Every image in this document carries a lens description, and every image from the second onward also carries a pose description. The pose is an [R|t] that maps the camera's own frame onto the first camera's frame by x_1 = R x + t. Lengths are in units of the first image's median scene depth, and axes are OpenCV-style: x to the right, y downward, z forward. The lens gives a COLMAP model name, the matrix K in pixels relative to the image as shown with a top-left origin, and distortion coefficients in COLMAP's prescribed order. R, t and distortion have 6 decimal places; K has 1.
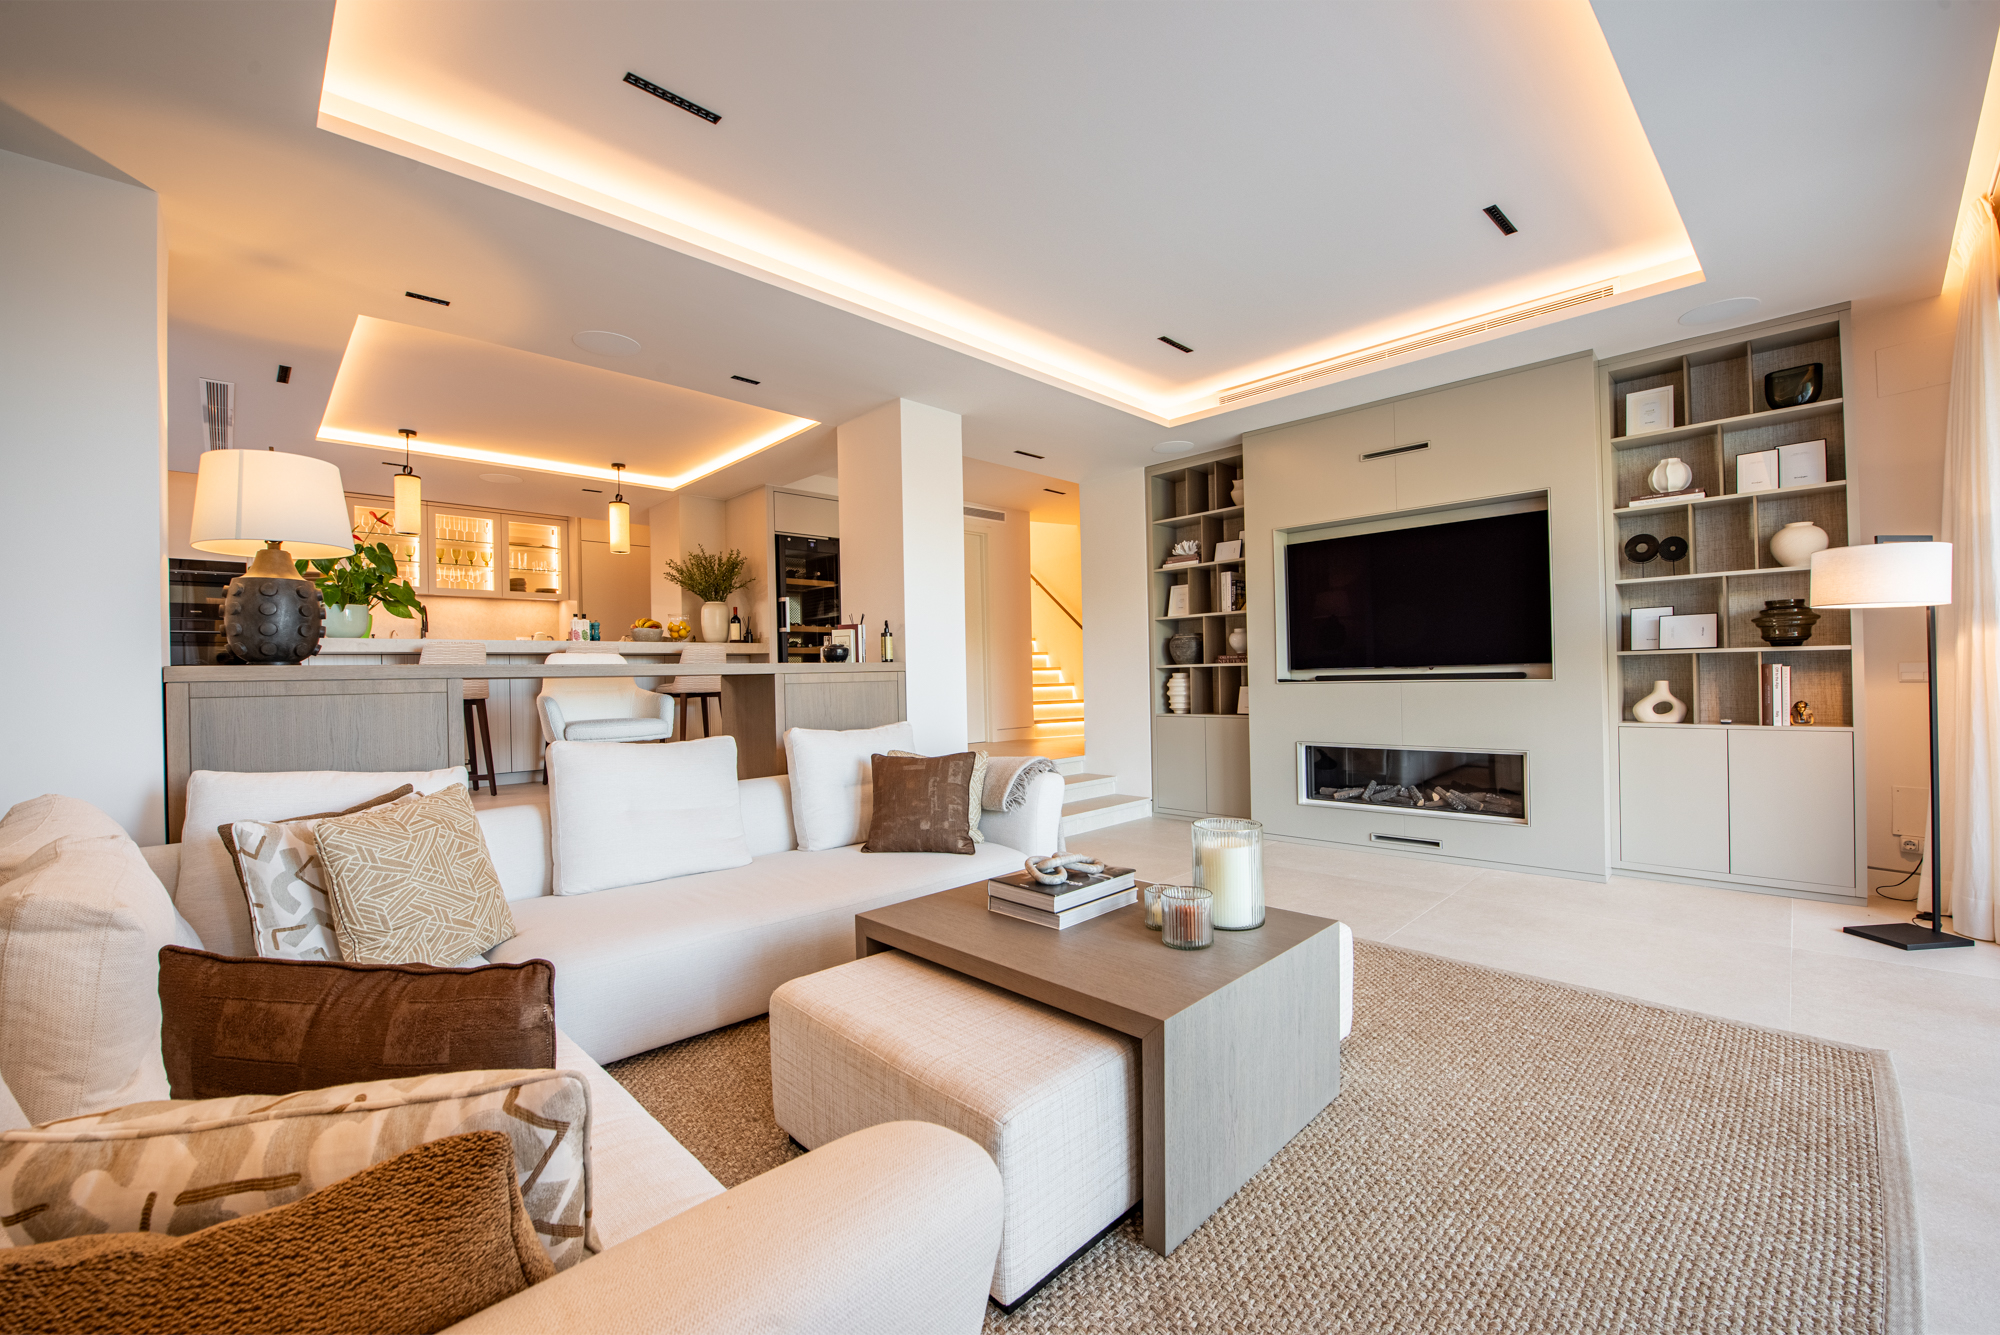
lens RADIAL K [[790.6, 0, 1003.7], [0, 790.6, 659.7], [0, 0, 1]] dist [0.001843, 0.000142]
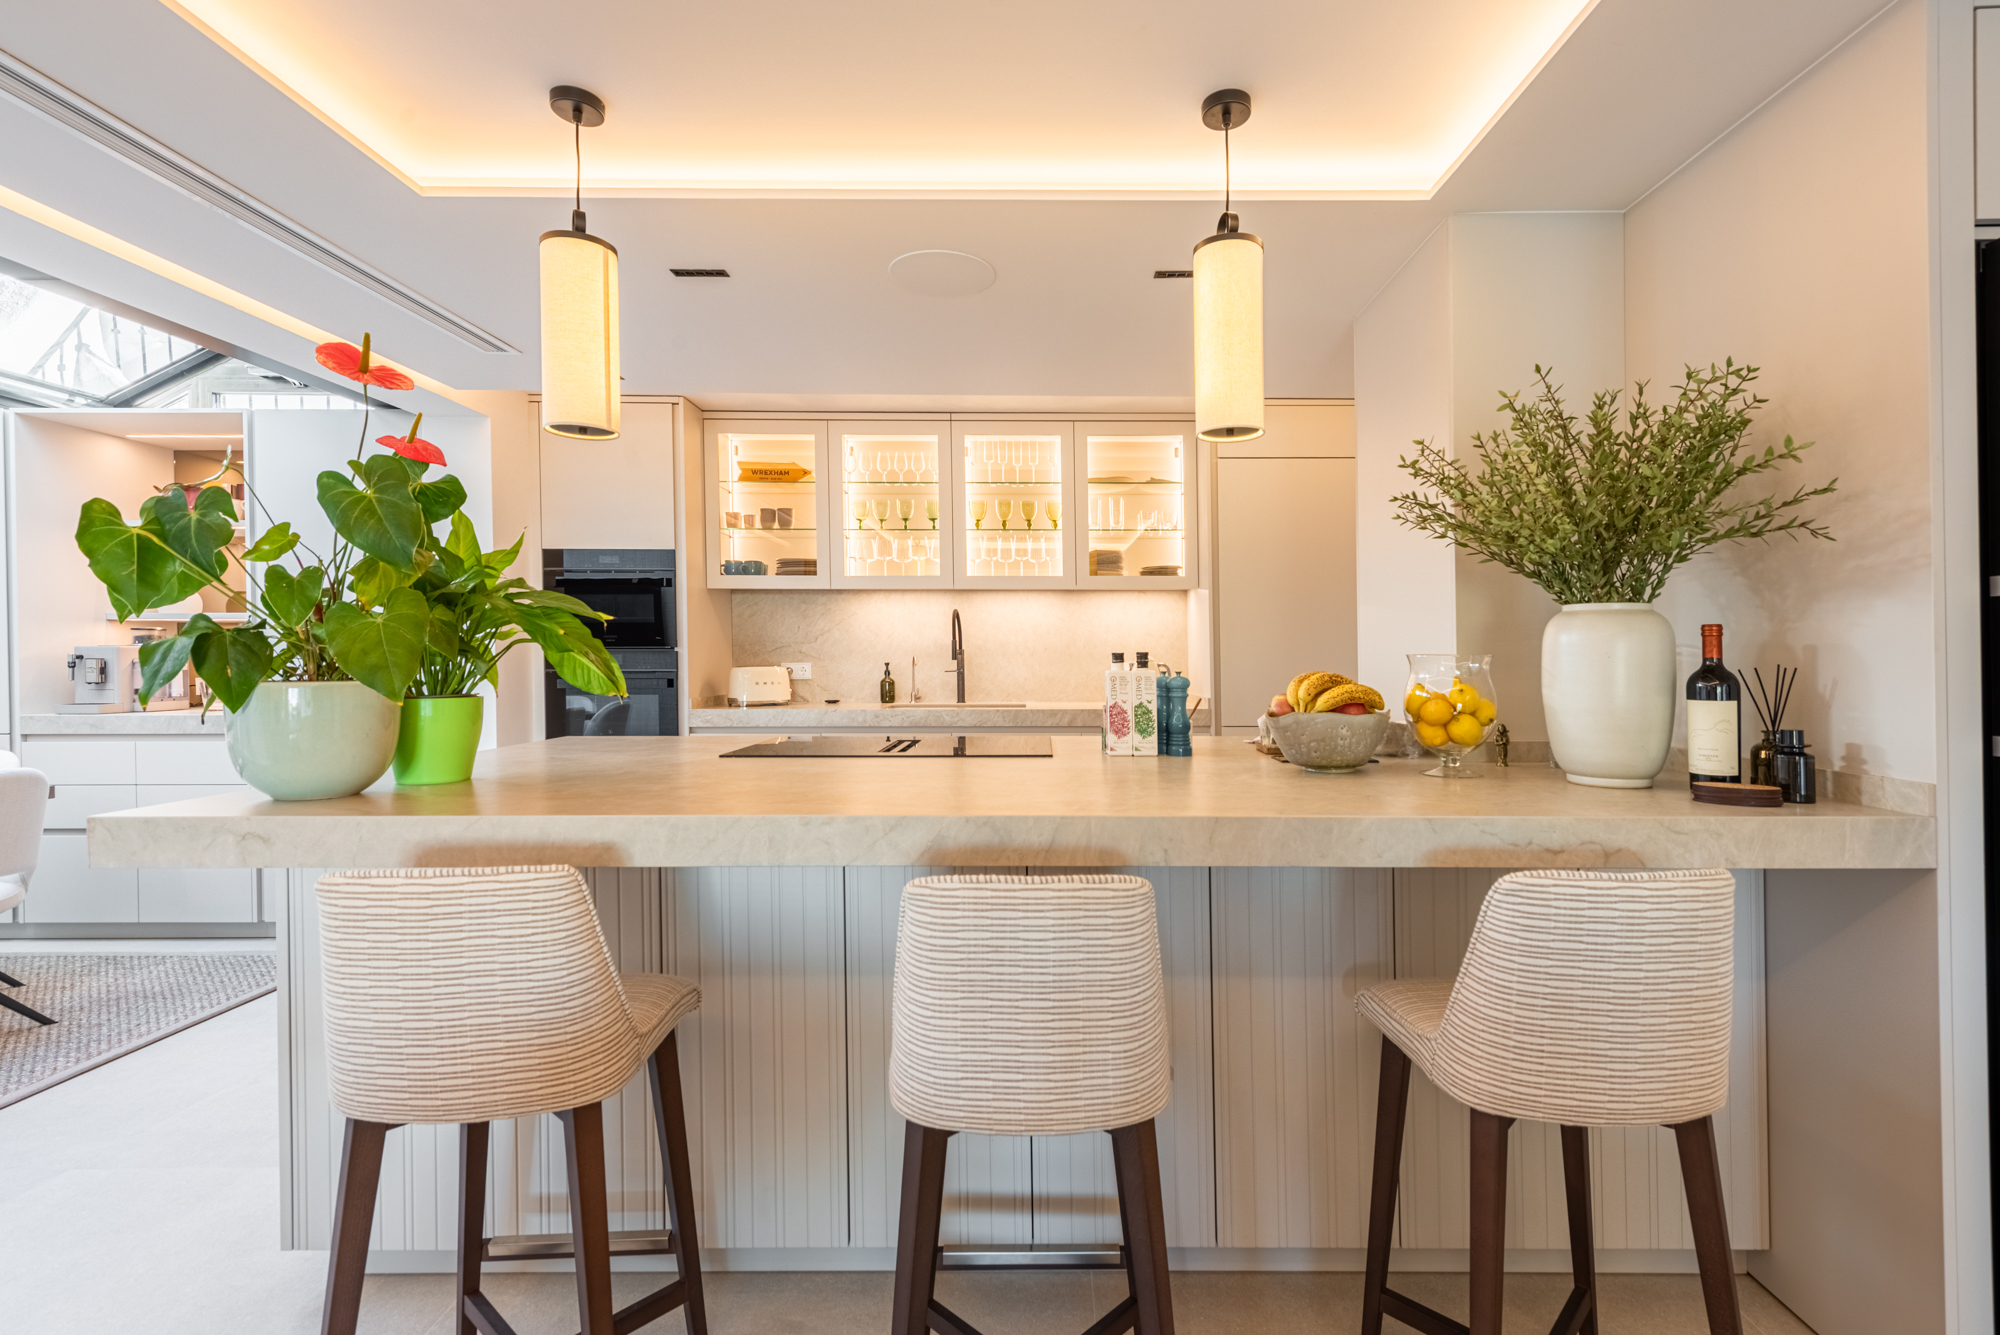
lens RADIAL K [[912.7, 0, 1046.5], [0, 912.7, 683.9], [0, 0, 1]] dist [0.009680, -0.000095]
pose [[0.719388, 0.039046, -0.693511, -0.289006], [0.004257, 0.998152, 0.060614, -0.064482], [0.694596, -0.046557, 0.717892, 0.674069]]
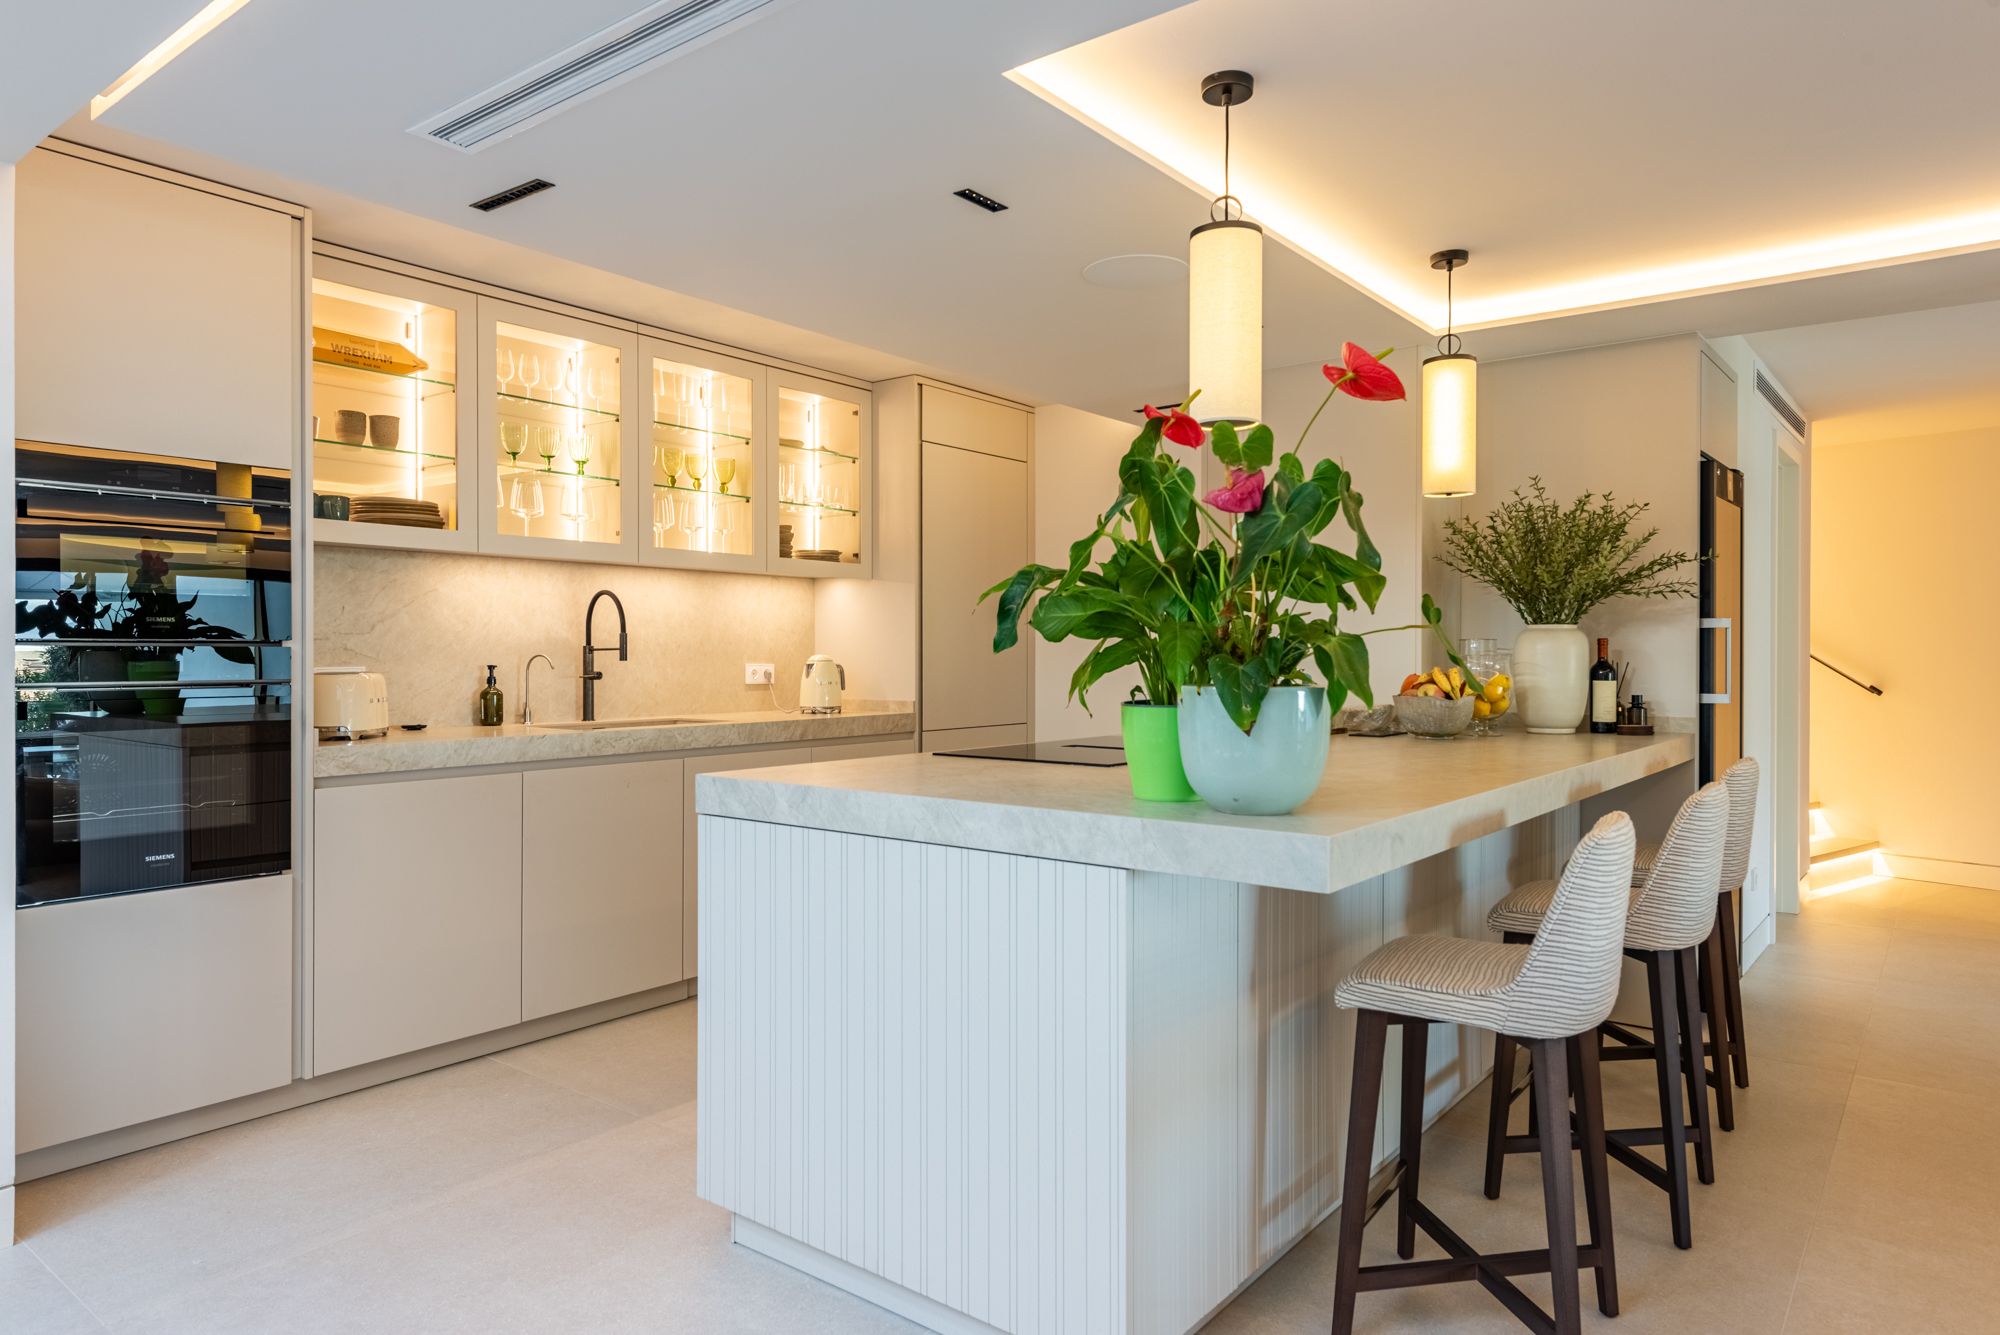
lens RADIAL K [[1210.5, 0, 1000.0], [0, 1210.5, 667.5], [0, 0, 1]] dist [0.002294, -0.030908]
pose [[0.989110, 0.016492, 0.146251, -0.705305], [-0.021653, 0.999195, 0.033766, -0.064021], [-0.145577, -0.036566, 0.988671, 0.441826]]
